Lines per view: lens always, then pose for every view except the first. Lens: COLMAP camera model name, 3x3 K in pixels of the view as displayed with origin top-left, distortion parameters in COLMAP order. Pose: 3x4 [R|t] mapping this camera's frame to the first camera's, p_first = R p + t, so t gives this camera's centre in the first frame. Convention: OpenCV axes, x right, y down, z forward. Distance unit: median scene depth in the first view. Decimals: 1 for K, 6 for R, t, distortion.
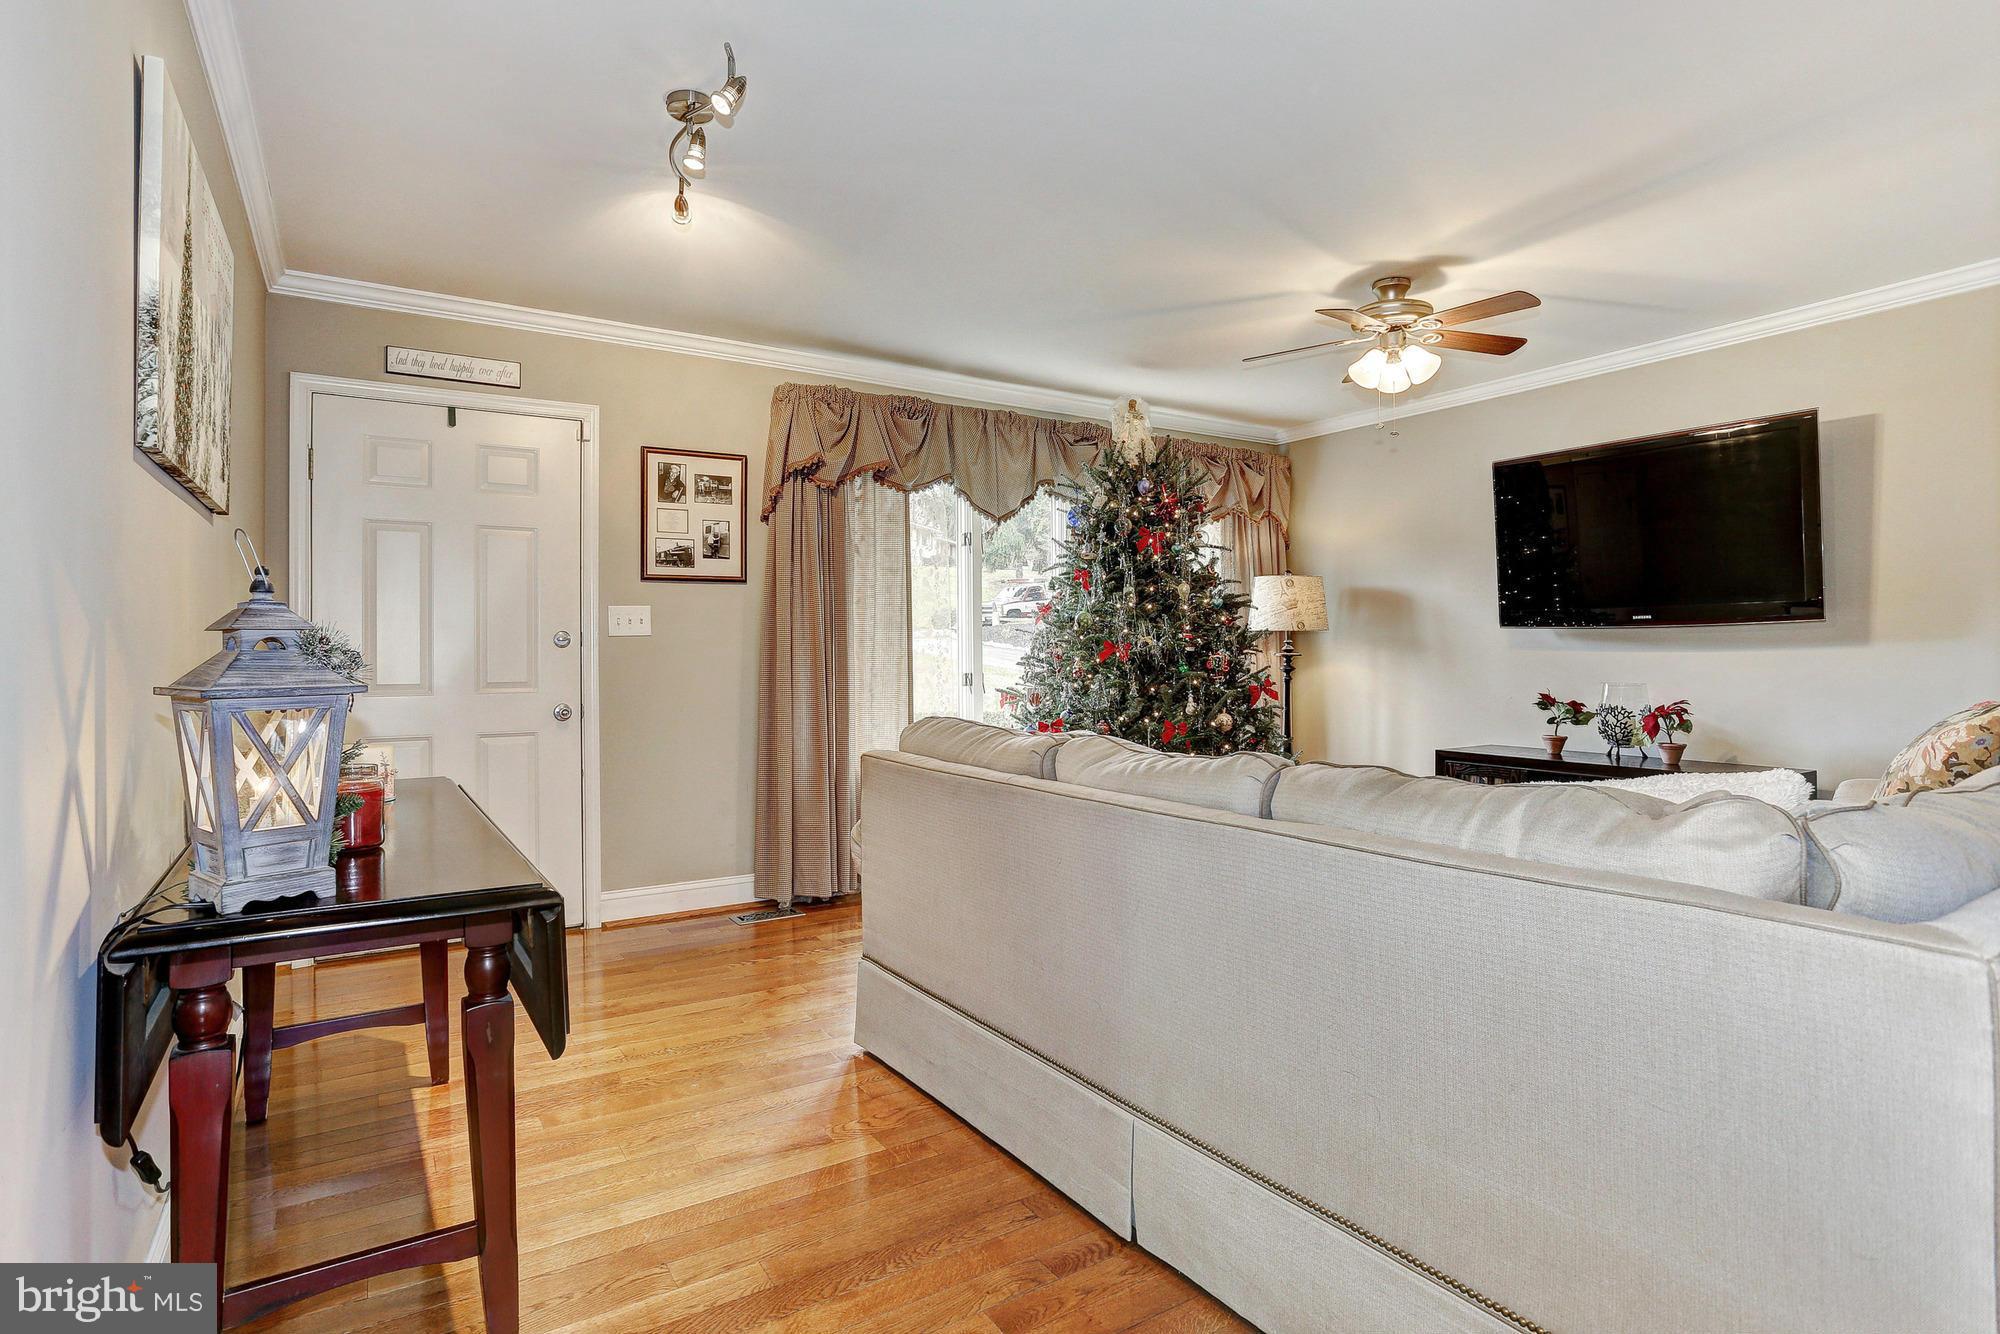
lens RADIAL K [[974.0, 0, 1000.0], [0, 974.0, 648.8], [0, 0, 1]] dist [-0.048886, 0.030146]
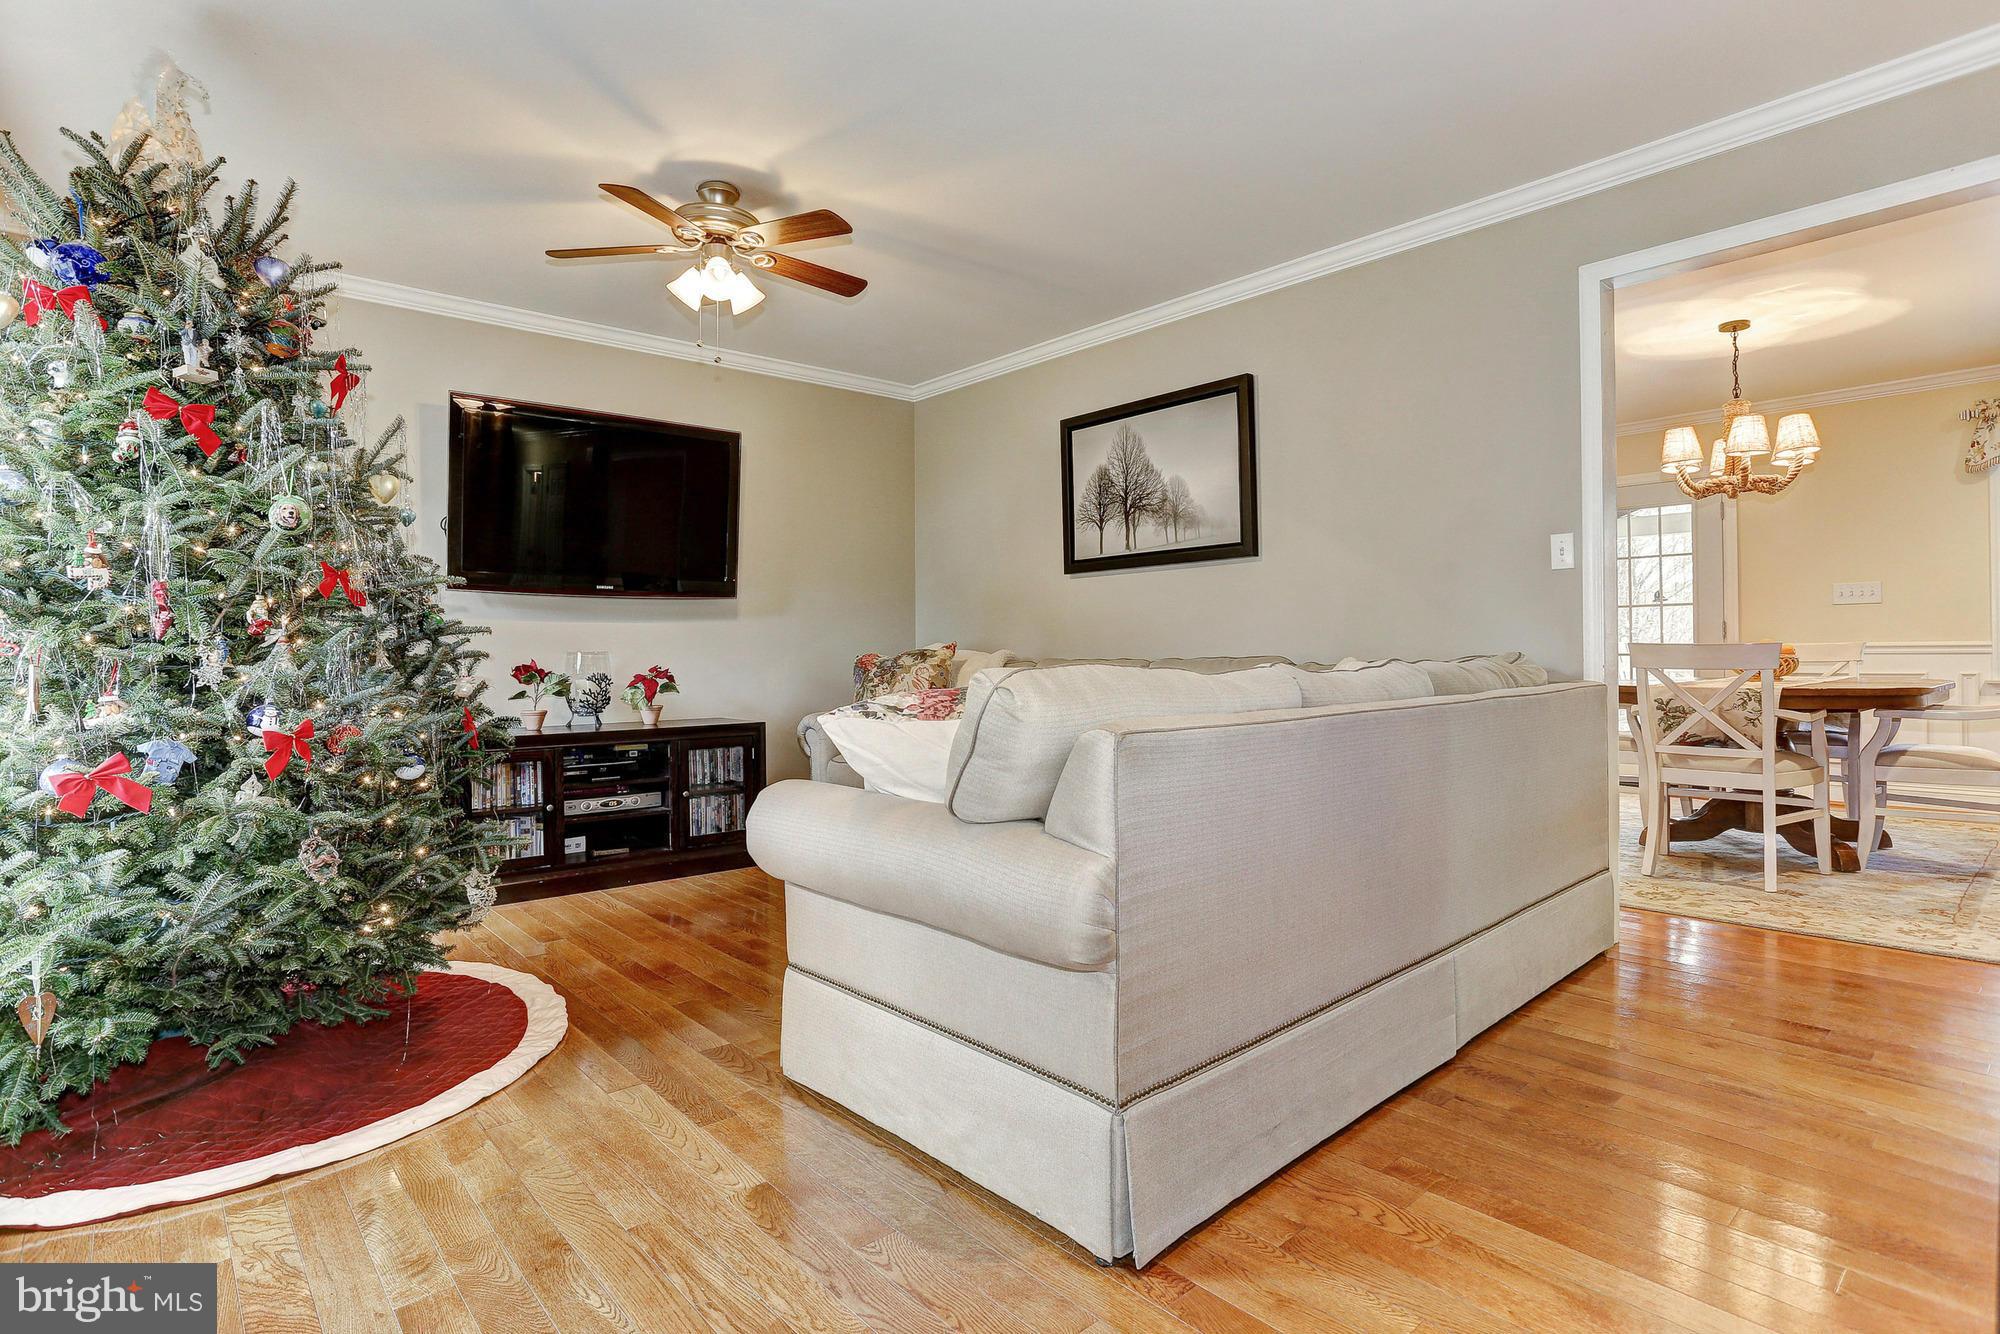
lens RADIAL K [[974.0, 0, 1000.0], [0, 974.0, 648.8], [0, 0, 1]] dist [-0.048886, 0.030146]
pose [[-0.113712, 0.002020, 0.993512, -0.507079], [0.010000, 0.999950, -0.000888, 0.047058], [-0.993463, 0.009834, -0.113726, 0.853036]]
